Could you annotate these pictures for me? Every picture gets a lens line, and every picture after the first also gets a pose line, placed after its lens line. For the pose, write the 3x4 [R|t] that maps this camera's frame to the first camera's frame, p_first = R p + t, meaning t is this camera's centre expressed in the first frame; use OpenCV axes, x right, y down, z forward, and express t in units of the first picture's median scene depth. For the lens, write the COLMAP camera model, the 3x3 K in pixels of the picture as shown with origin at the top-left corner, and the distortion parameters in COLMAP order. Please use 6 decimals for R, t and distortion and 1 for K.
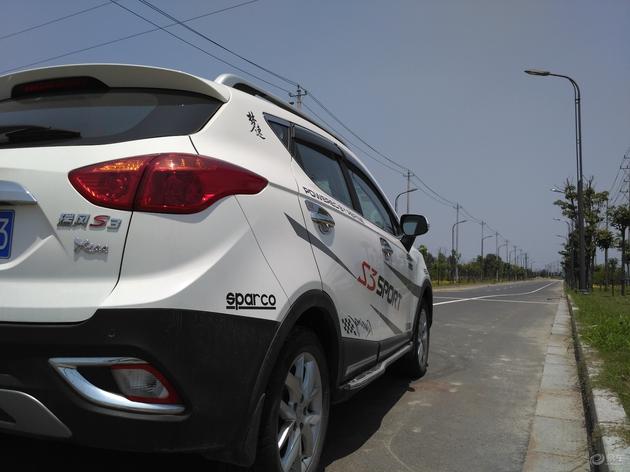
lens RADIAL K [[553.8, 0, 315.0], [0, 553.8, 236.0], [0, 0, 1]] dist [0.099963, -0.275979]
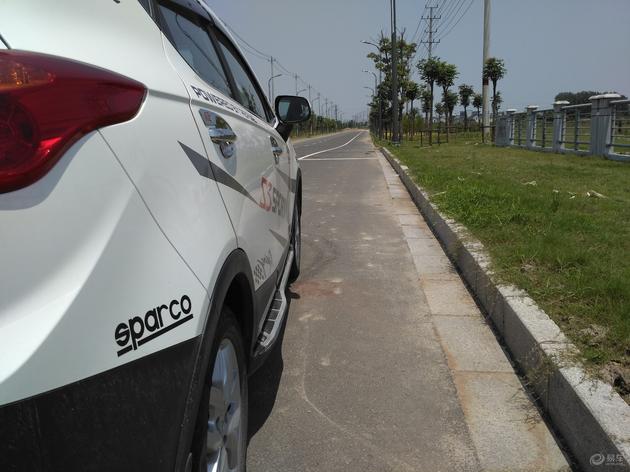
lens RADIAL K [[553.8, 0, 315.0], [0, 553.8, 236.0], [0, 0, 1]] dist [0.099963, -0.275979]
pose [[0.946911, -0.109953, 0.302110, -0.063406], [0.030653, 0.966295, 0.255606, -0.054002], [-0.320032, -0.232776, 0.918365, 0.233110]]
